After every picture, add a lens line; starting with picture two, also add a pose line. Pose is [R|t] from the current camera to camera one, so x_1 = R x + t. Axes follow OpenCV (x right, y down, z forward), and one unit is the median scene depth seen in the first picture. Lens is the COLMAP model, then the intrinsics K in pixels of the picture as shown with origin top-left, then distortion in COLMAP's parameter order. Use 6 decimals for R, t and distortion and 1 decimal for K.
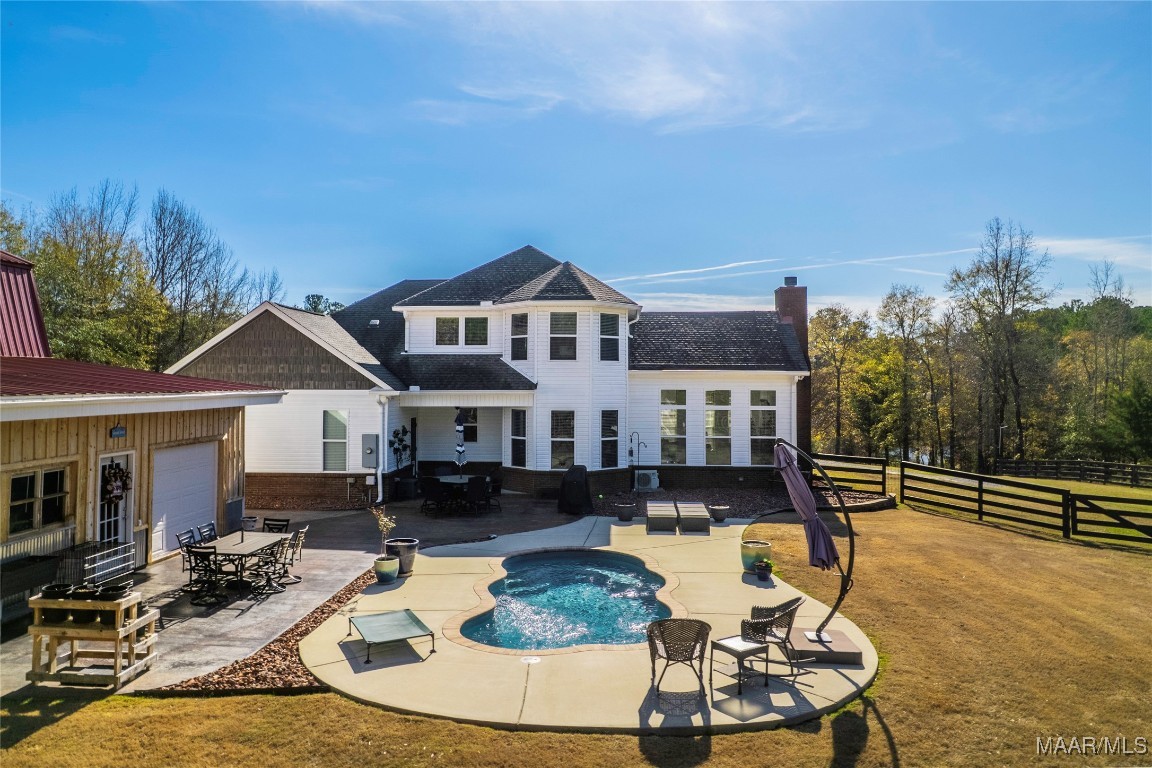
lens RADIAL K [[811.6, 0, 575.3], [0, 811.6, 381.0], [0, 0, 1]] dist [-0.048112, 0.018399]
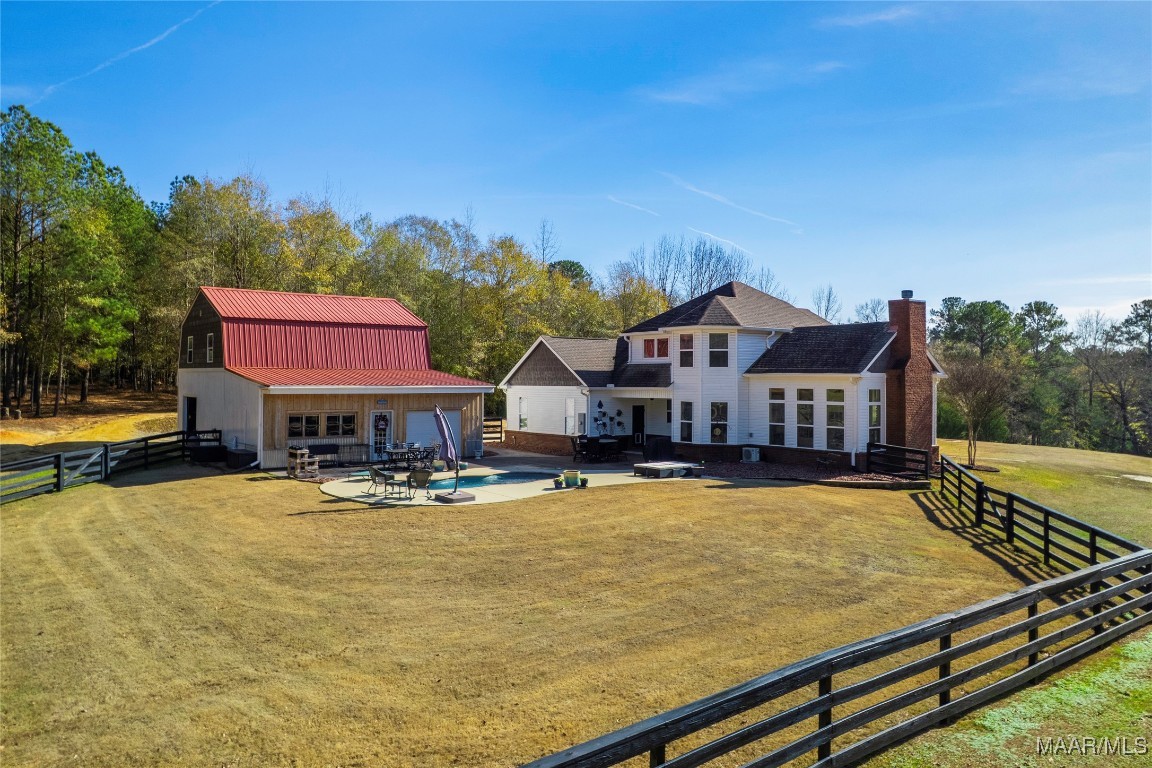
lens RADIAL K [[811.6, 0, 579.3], [0, 811.6, 383.7], [0, 0, 1]] dist [-0.048112, 0.018399]
pose [[0.684220, 0.002446, -0.729272, 0.895127], [-0.002632, 0.999996, 0.000885, 0.003177], [0.729271, 0.001313, 0.684224, -0.128818]]
